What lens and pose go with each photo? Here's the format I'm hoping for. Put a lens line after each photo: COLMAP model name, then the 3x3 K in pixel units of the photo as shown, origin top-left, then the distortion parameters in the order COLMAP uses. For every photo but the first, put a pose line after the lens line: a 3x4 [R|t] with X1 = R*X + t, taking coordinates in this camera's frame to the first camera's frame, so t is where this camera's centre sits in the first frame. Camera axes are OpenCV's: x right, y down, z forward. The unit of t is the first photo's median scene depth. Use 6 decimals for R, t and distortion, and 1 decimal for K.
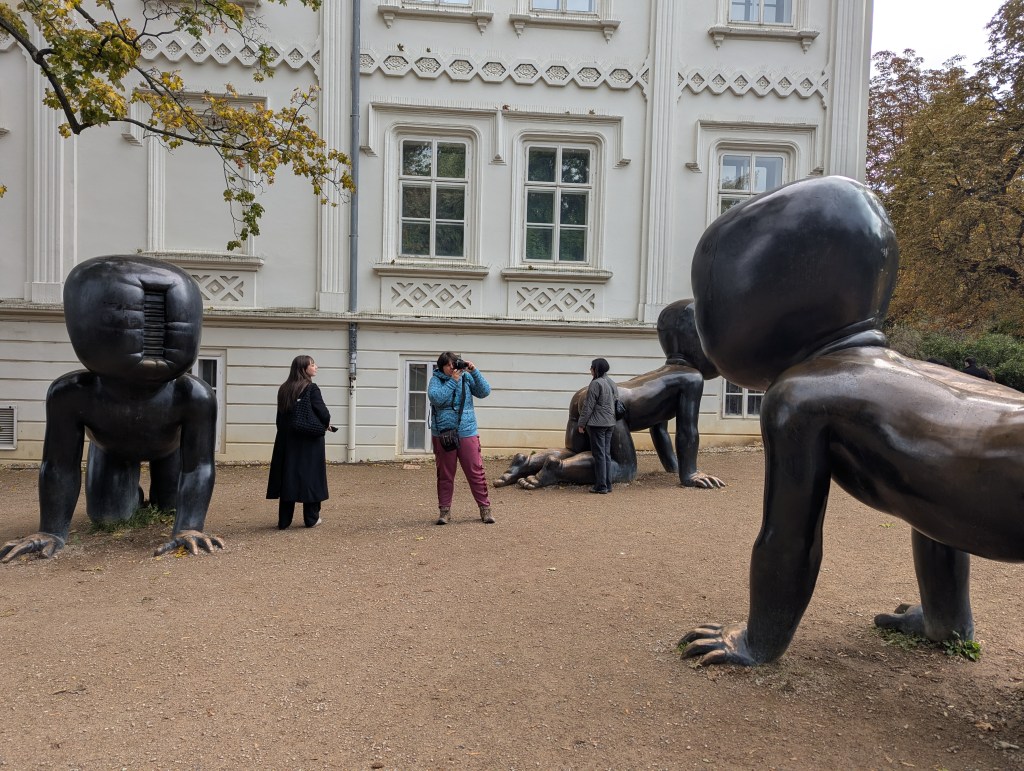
lens RADIAL K [[723.2, 0, 529.8], [0, 723.2, 350.9], [0, 0, 1]] dist [0.039227, -0.000435]
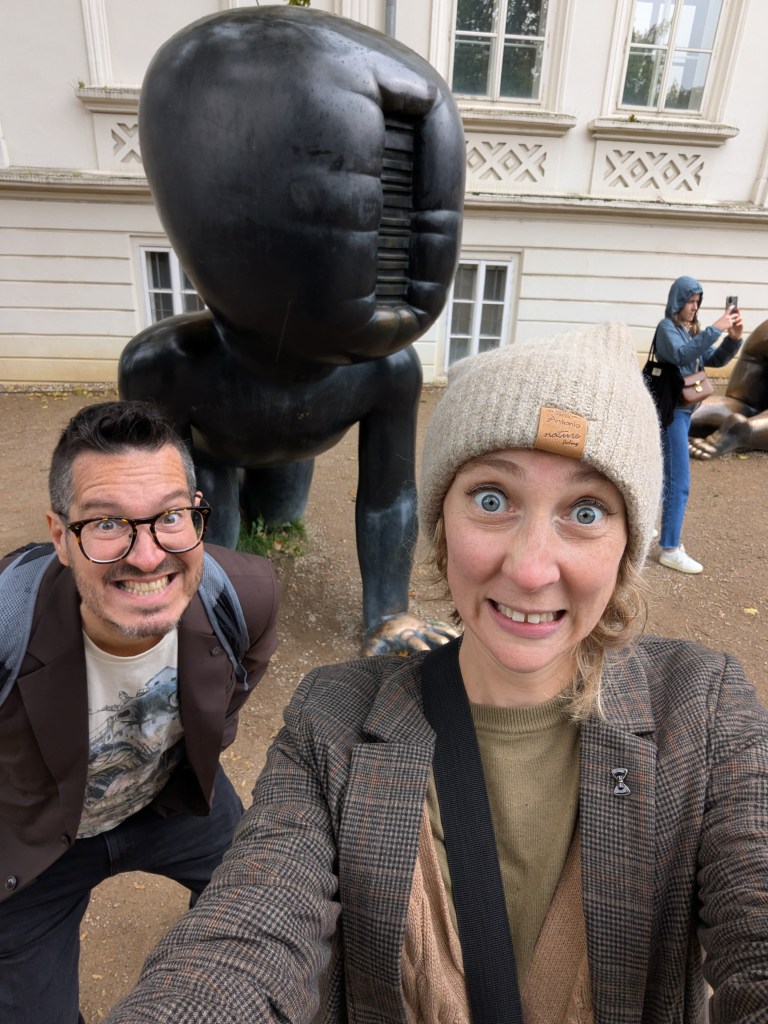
lens RADIAL K [[636.0, 0, 384.0], [0, 636.0, 512.0], [0, 0, 1]] dist [-0.002402, -0.001080]
pose [[0.999729, 0.021600, -0.008683, -0.228797], [-0.016177, 0.912797, 0.408093, -0.013488], [0.016740, -0.407842, 0.912899, 0.276611]]
